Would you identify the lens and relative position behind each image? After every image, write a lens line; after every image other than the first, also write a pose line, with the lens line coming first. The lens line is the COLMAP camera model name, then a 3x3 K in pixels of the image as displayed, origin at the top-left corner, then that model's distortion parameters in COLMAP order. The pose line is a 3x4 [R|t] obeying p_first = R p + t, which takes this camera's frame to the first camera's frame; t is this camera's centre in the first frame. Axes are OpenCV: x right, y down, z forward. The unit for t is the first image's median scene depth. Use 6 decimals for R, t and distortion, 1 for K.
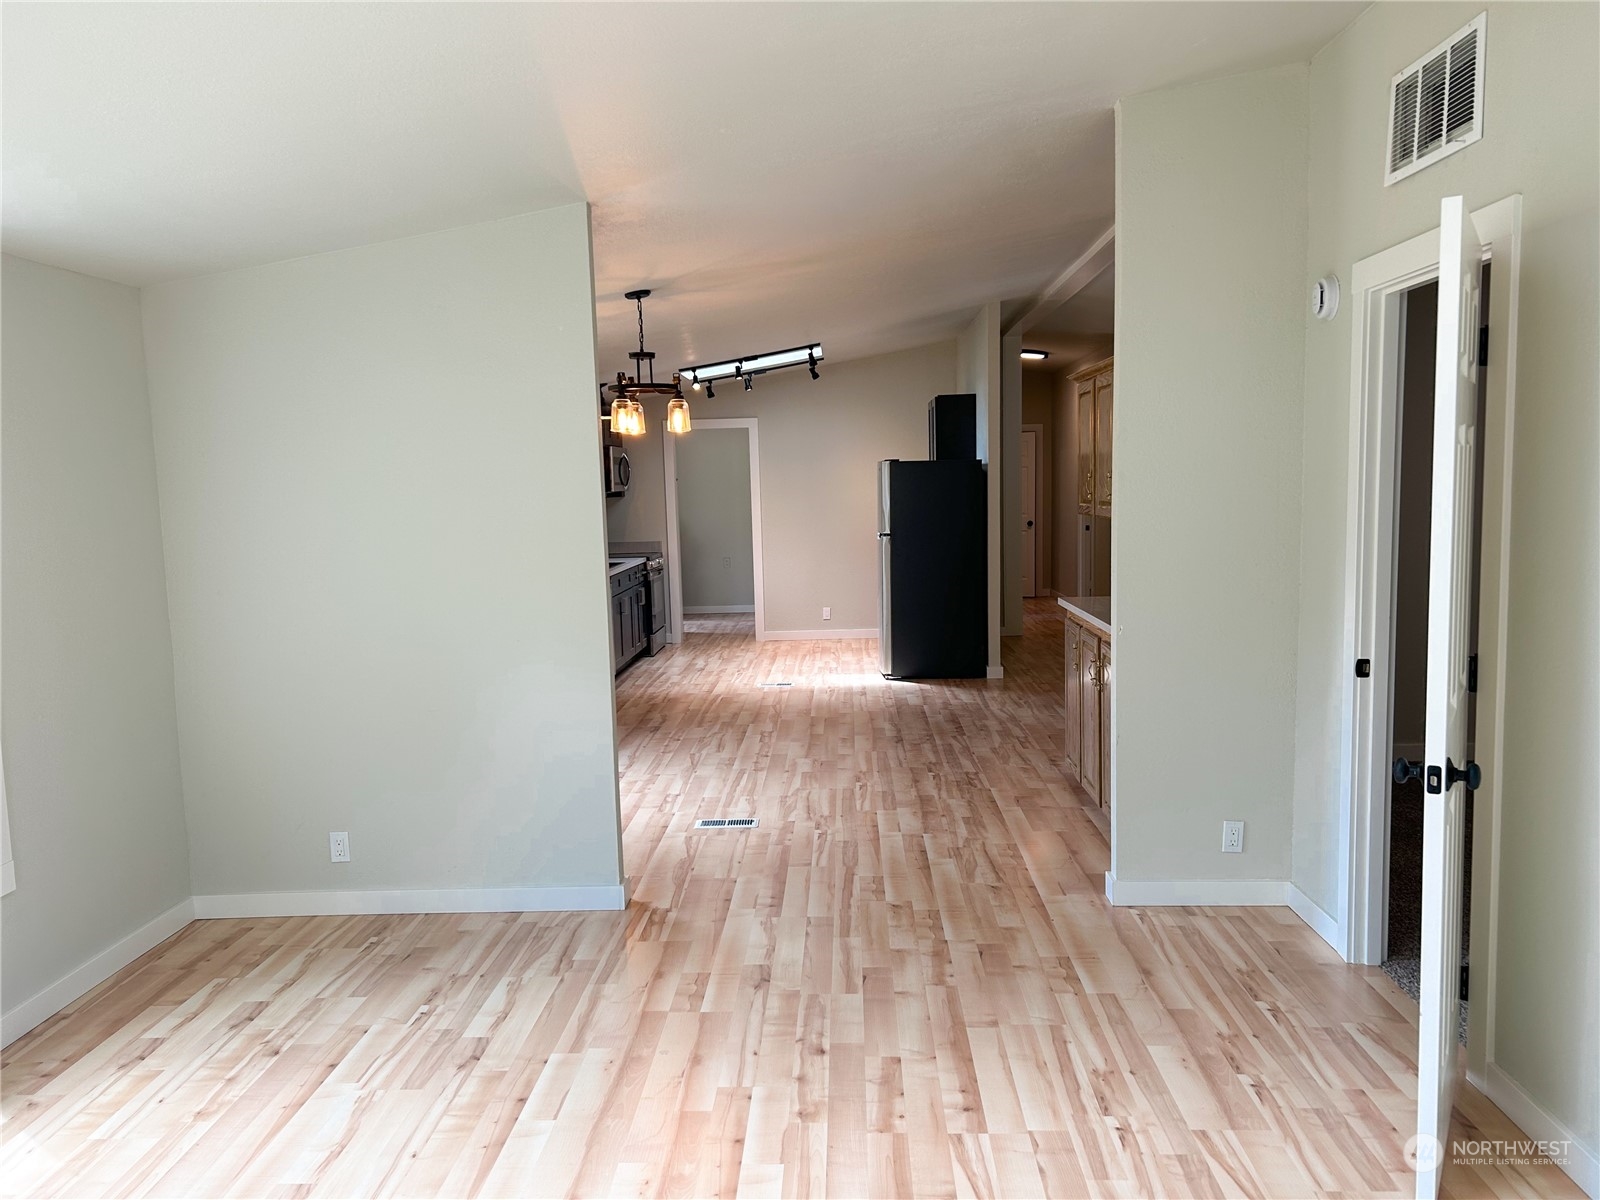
lens RADIAL K [[1195.3, 0, 800.0], [0, 1195.3, 600.0], [0, 0, 1]] dist [0.095241, -0.094203]
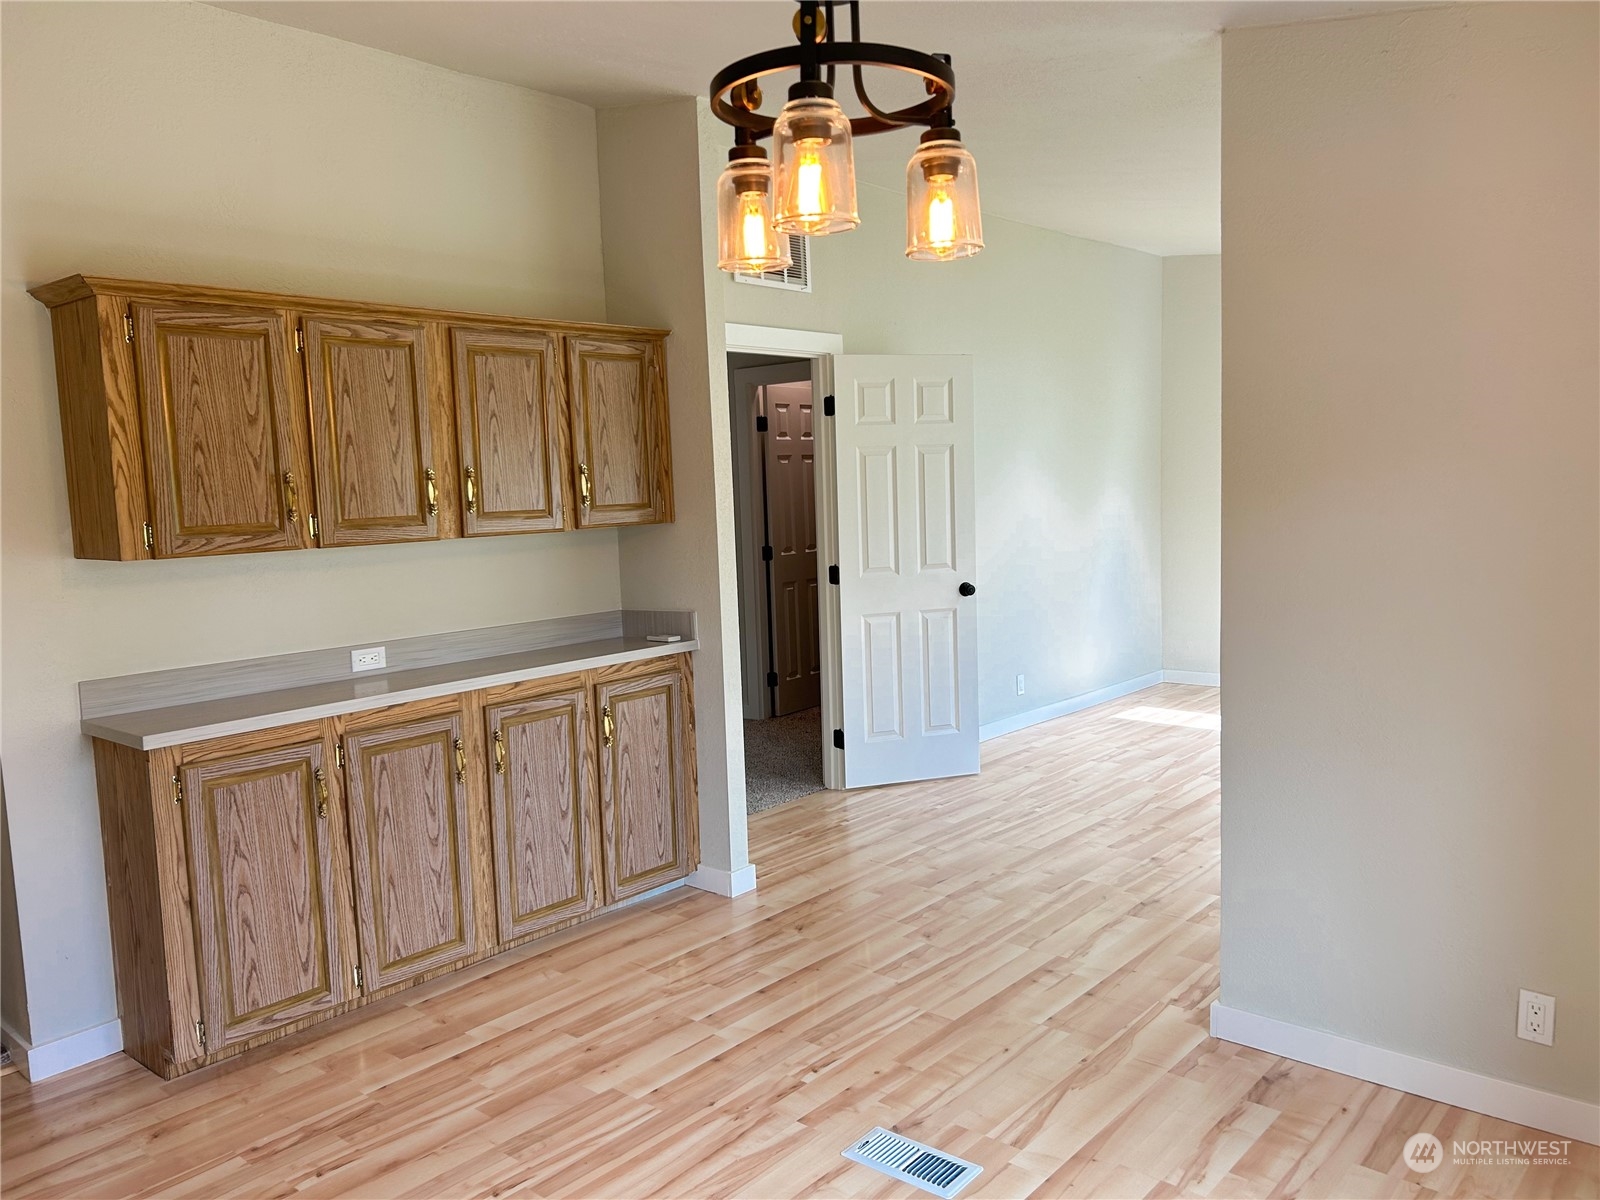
lens RADIAL K [[1216.2, 0, 803.0], [0, 1216.2, 600.6], [0, 0, 1]] dist [0.072578, -0.083710]
pose [[-0.774485, -0.012133, 0.632476, -0.482249], [0.116876, 0.979859, 0.161915, -0.168889], [-0.621701, 0.199322, -0.757468, 1.947103]]
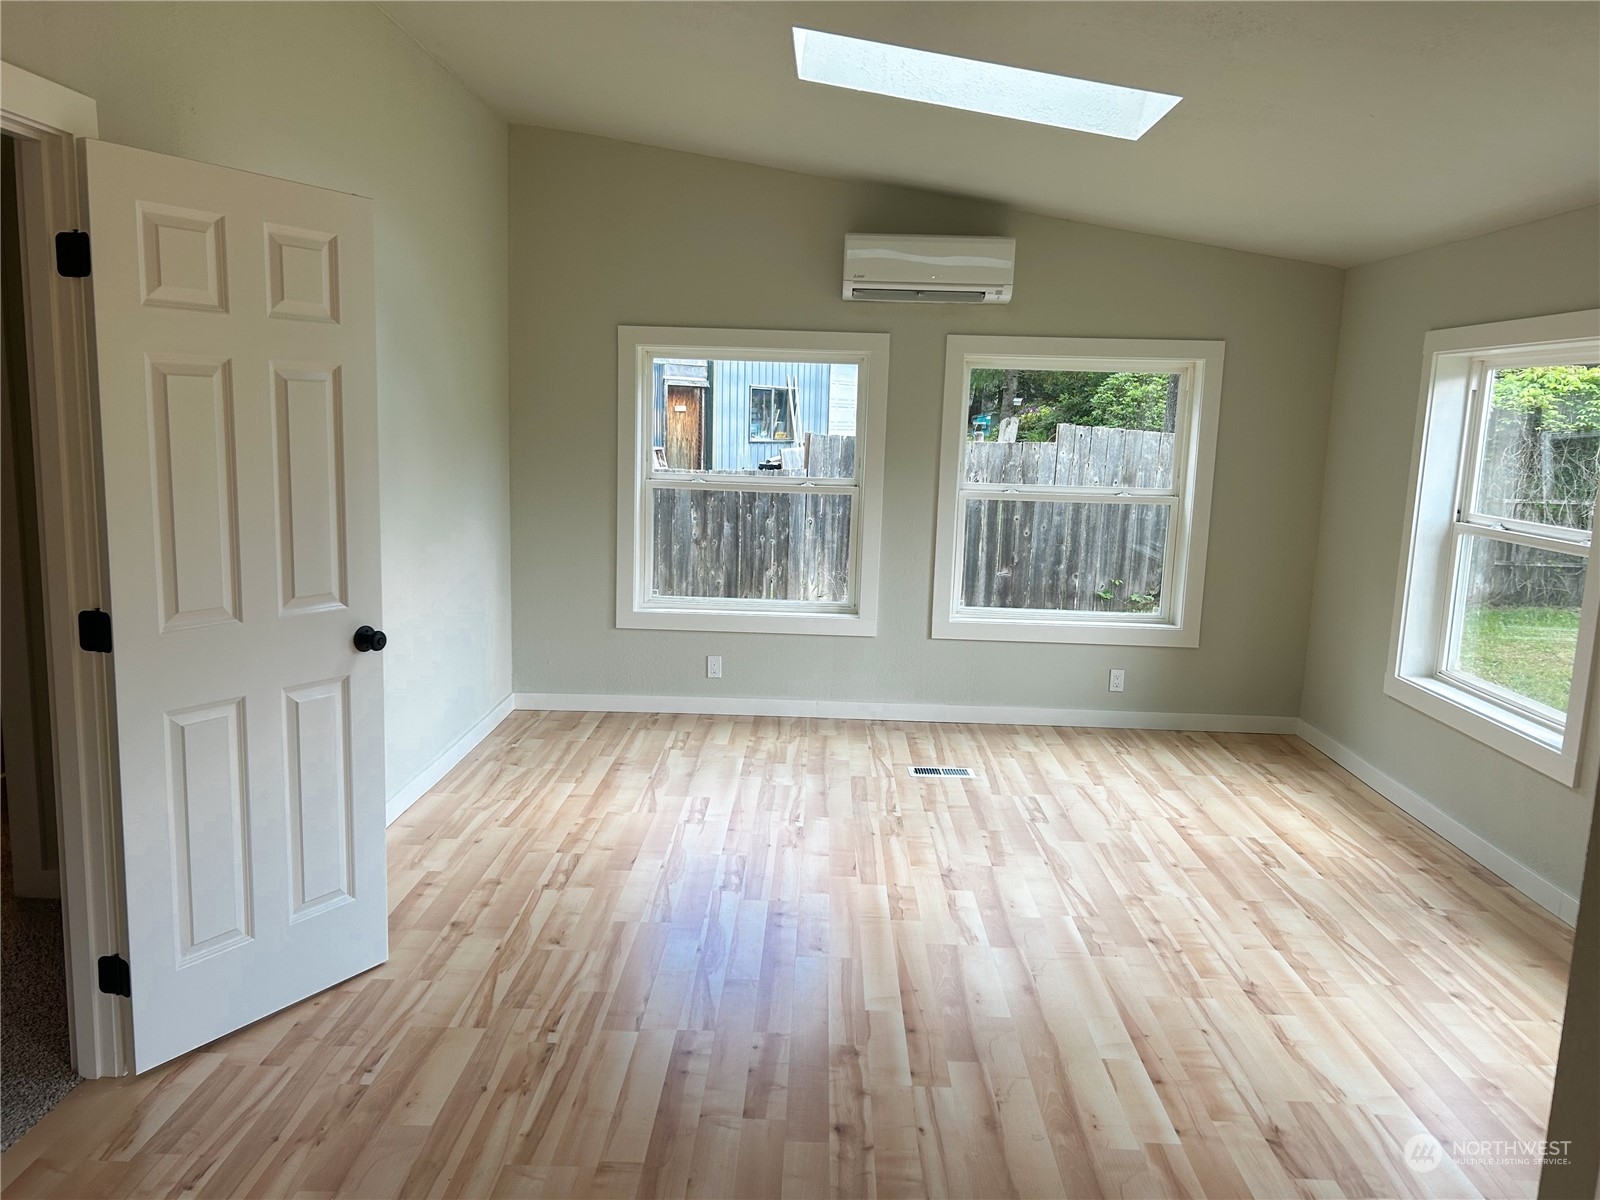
lens RADIAL K [[1216.2, 0, 803.0], [0, 1216.2, 600.6], [0, 0, 1]] dist [0.072578, -0.083710]
pose [[-0.999809, 0.001021, -0.019506, 0.049179], [-0.003951, 0.967412, 0.253178, -0.147296], [0.019129, 0.253206, -0.967223, 1.458680]]
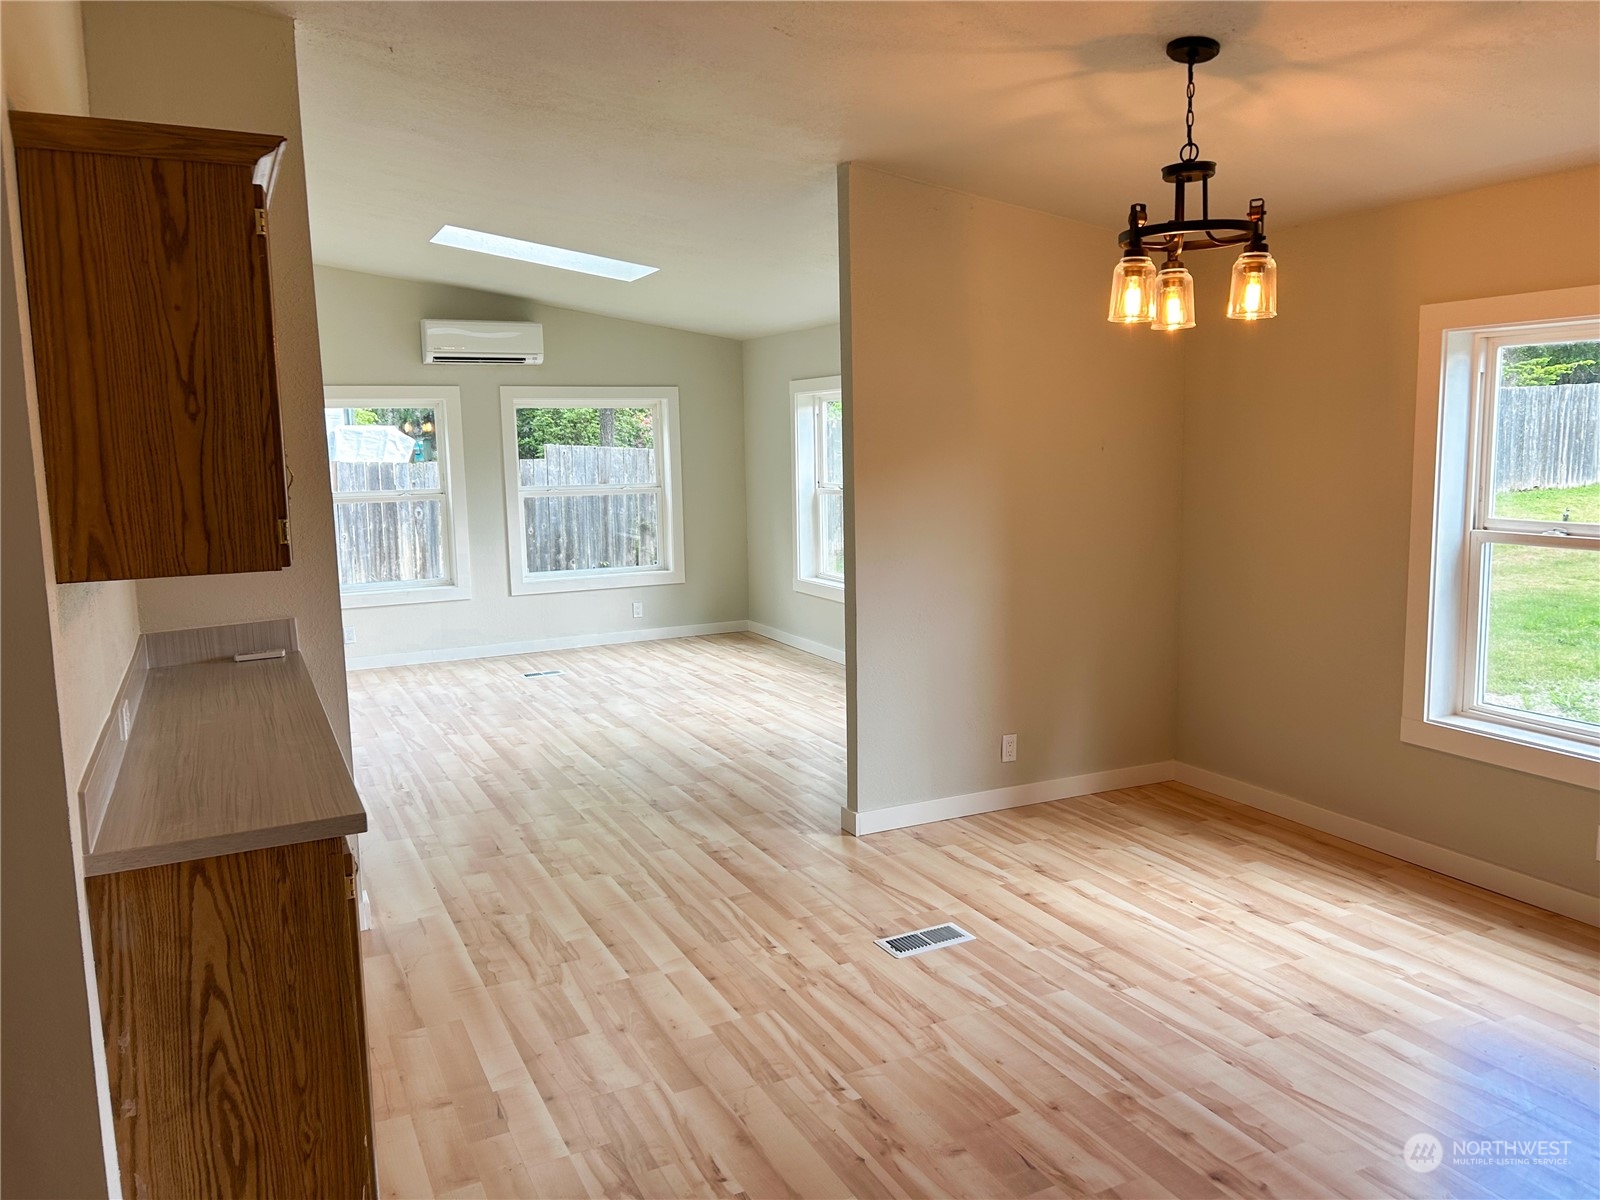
lens RADIAL K [[1228.8, 0, 815.6], [0, 1228.8, 588.8], [0, 0, 1]] dist [0.115908, -0.158005]
pose [[-0.879513, 0.106116, -0.463893, 0.424808], [-0.001150, 0.974343, 0.225063, -0.233840], [0.475874, 0.198480, -0.856825, 2.198046]]
